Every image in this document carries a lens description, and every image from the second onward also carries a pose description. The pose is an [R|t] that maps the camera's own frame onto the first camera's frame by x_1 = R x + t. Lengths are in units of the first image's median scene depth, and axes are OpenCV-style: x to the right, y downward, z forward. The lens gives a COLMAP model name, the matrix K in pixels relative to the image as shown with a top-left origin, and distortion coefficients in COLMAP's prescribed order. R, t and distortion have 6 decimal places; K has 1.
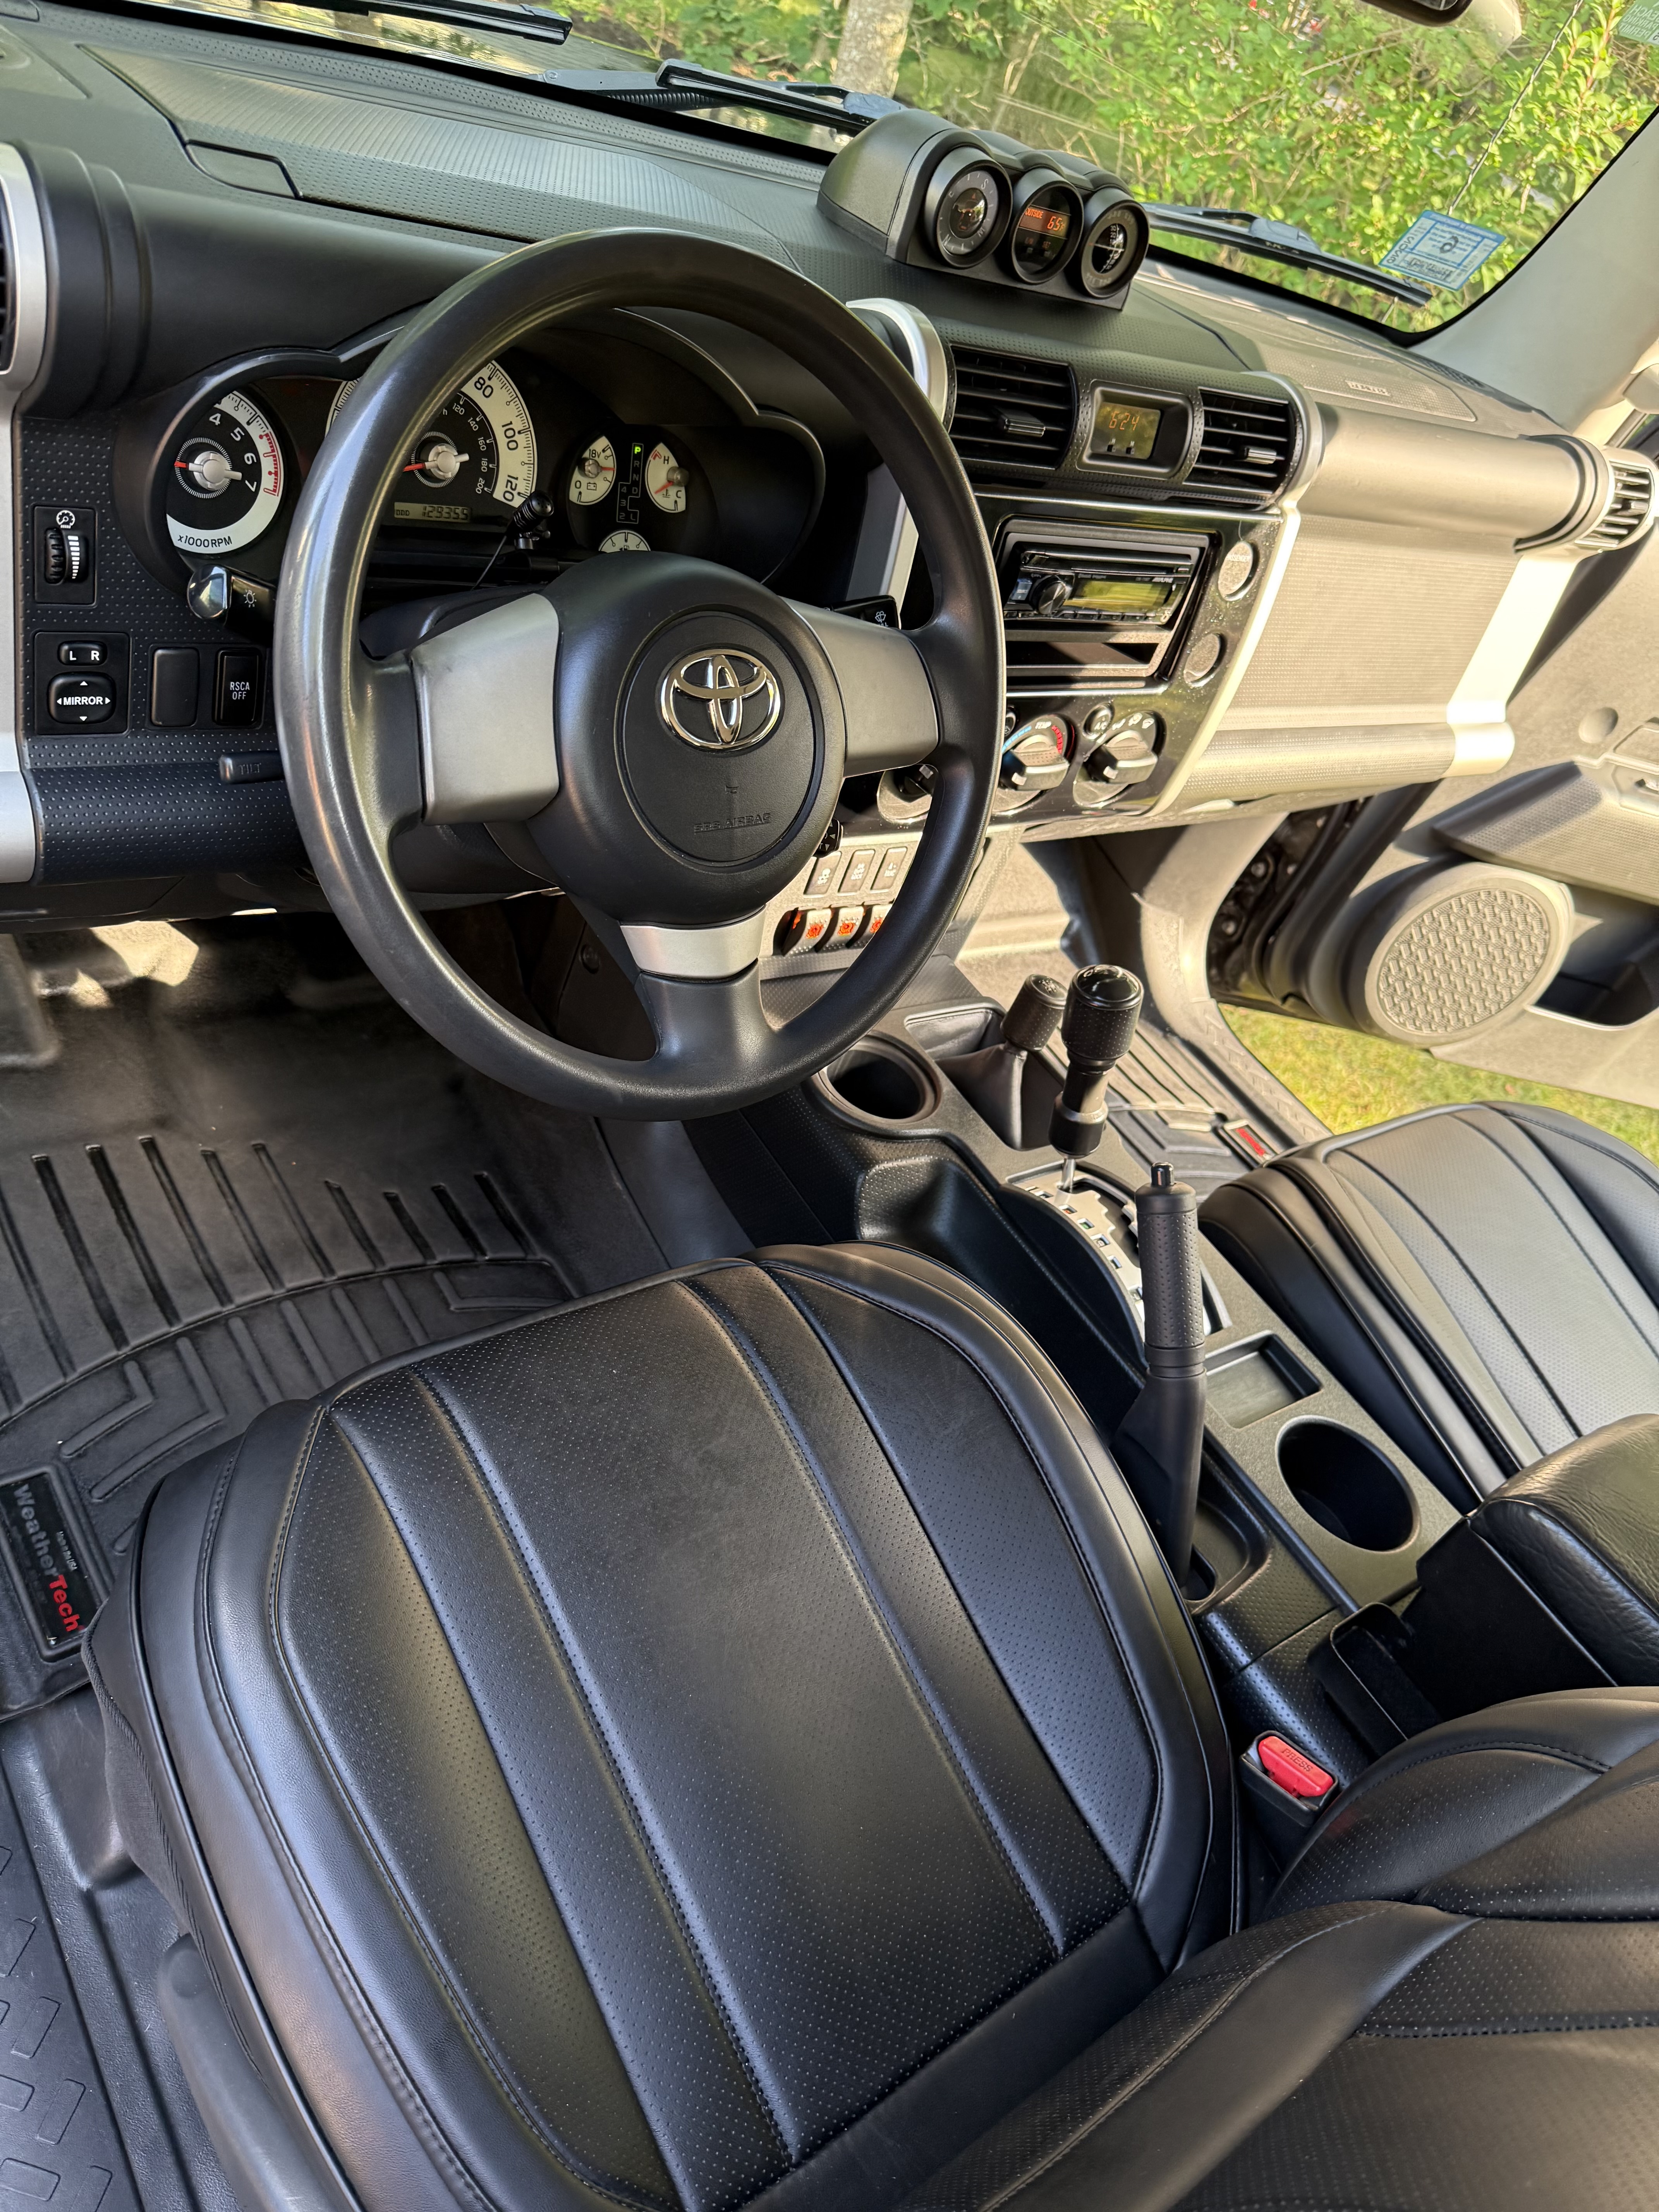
lens RADIAL K [[1593.5, 0, 791.5], [0, 1593.5, 1095.3], [0, 0, 1]] dist [0.008176, -0.026947]
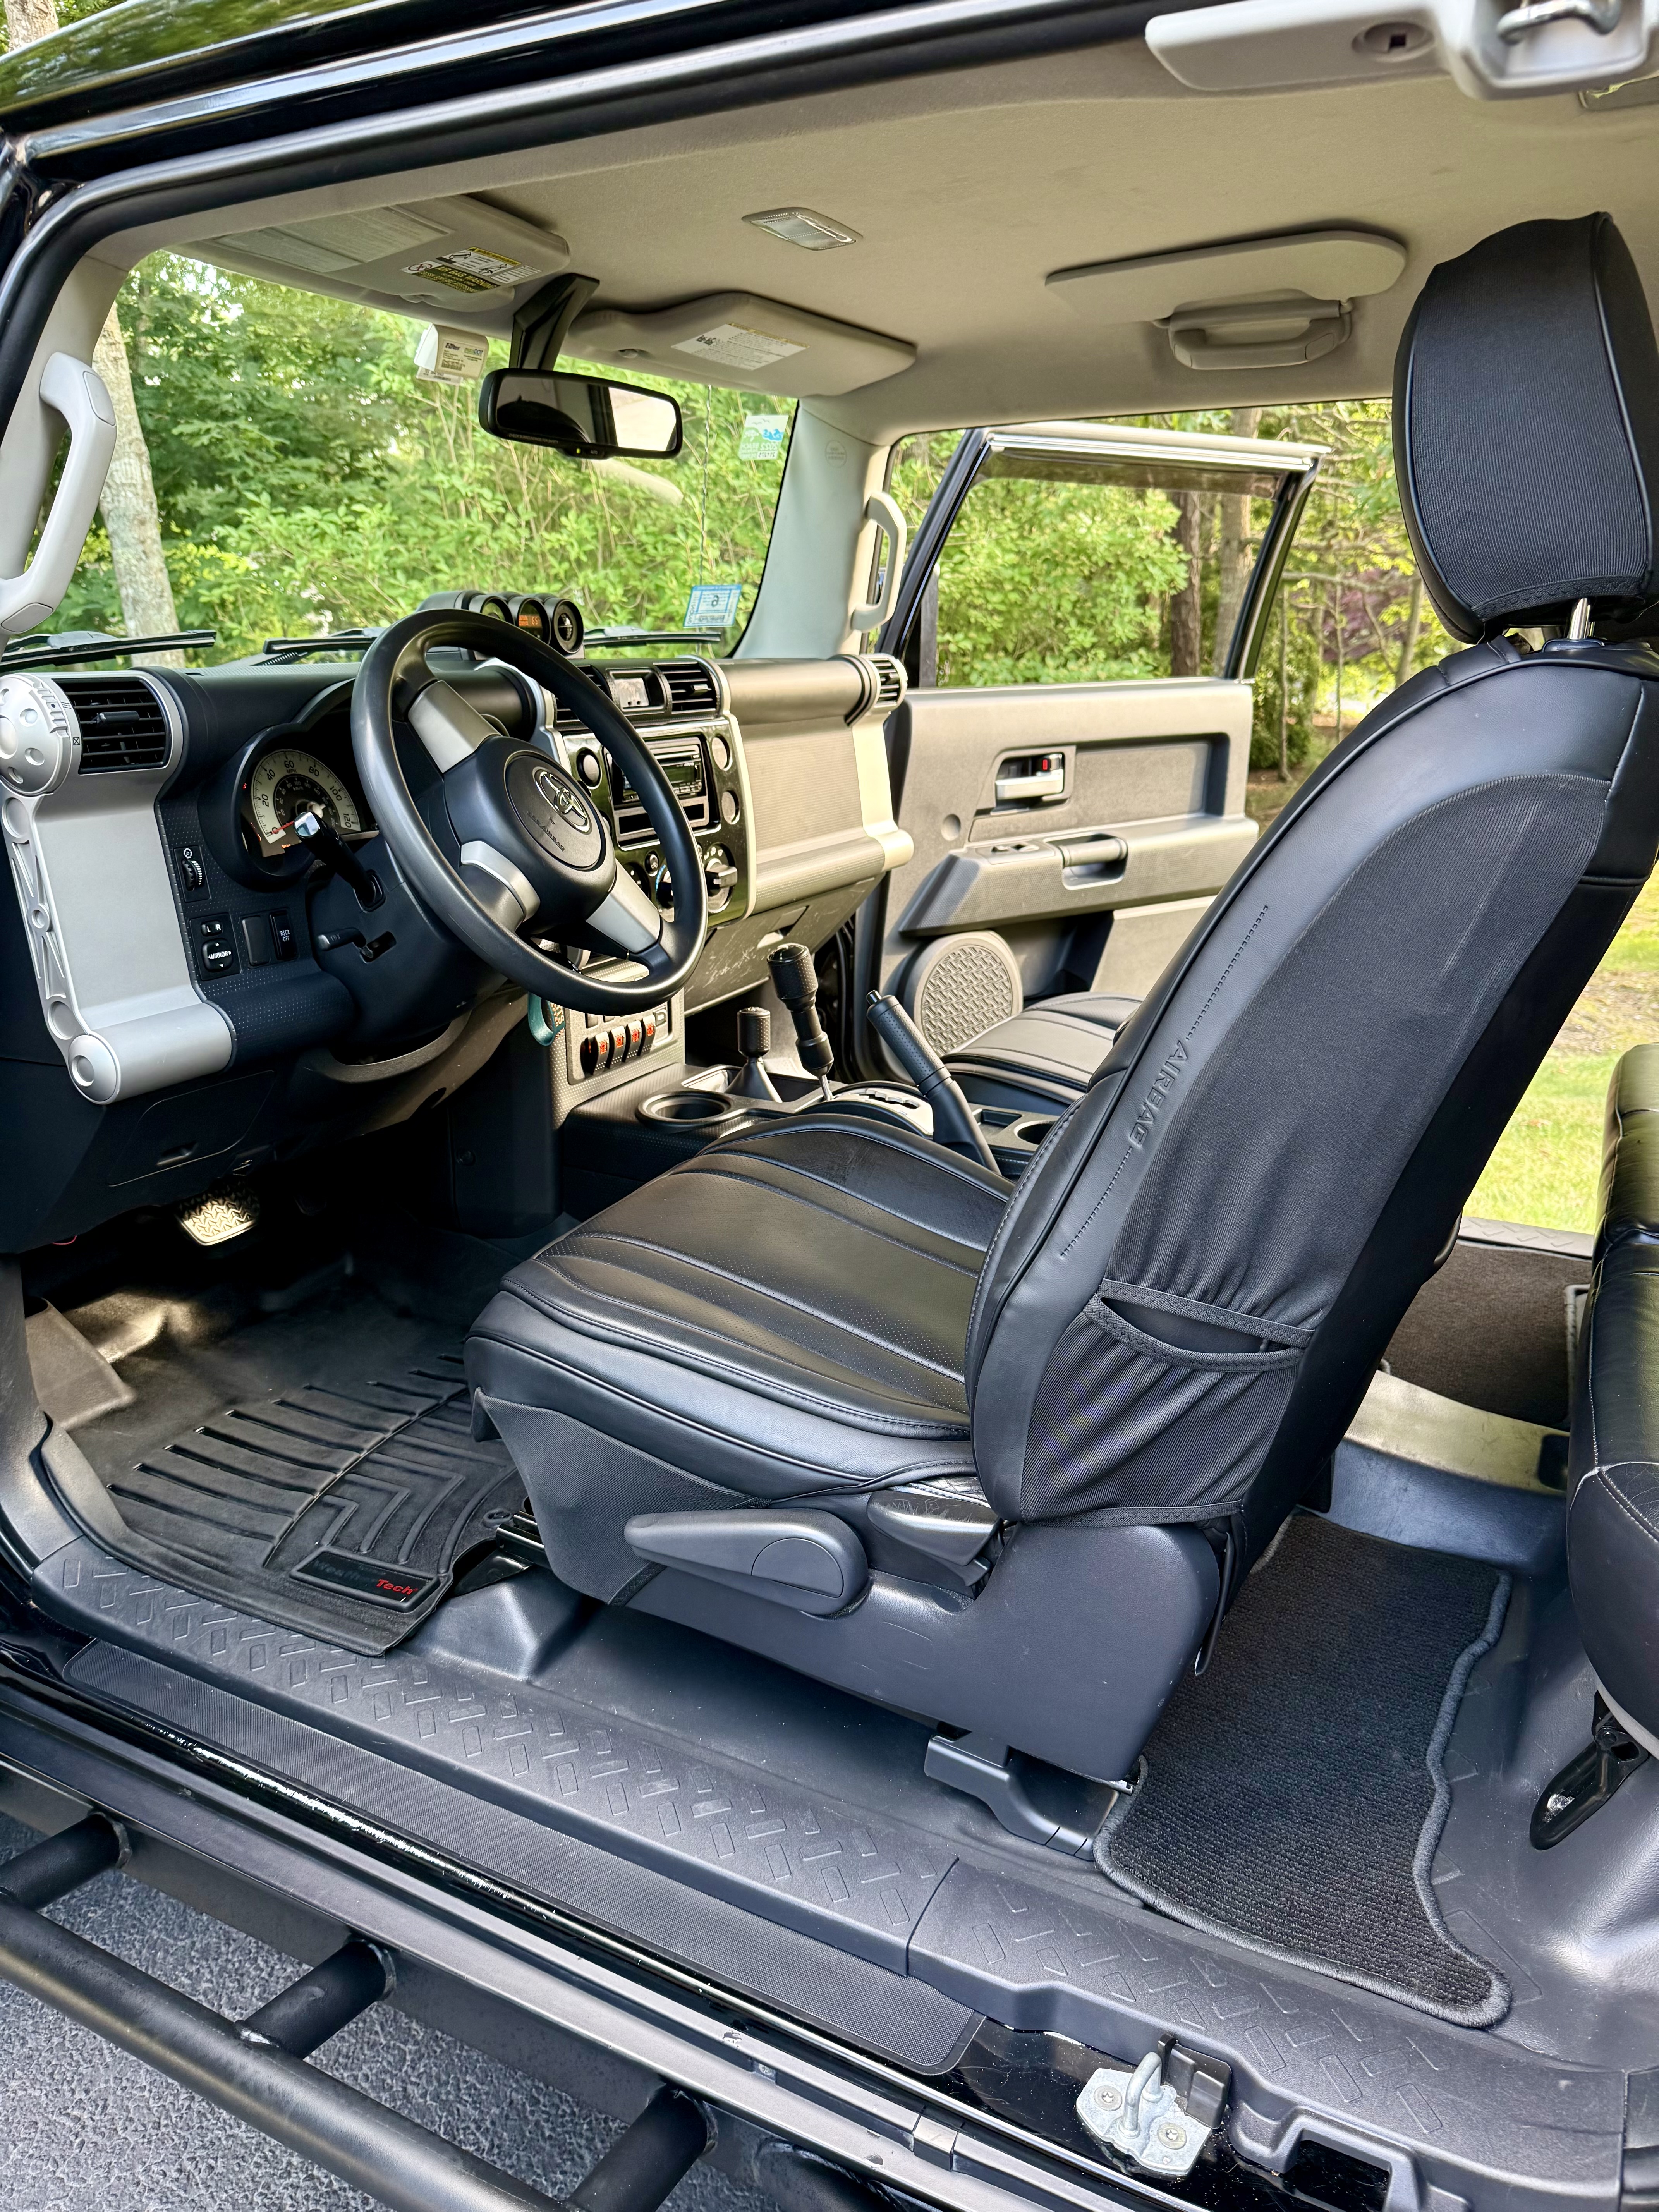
lens RADIAL K [[1598.6, 0, 840.7], [0, 1598.6, 1115.5], [0, 0, 1]] dist [0.028126, -0.047659]
pose [[0.826123, -0.442883, 0.348391, -0.449836], [0.530508, 0.819719, -0.215923, 0.503170], [-0.189954, 0.363203, 0.912141, -0.530098]]
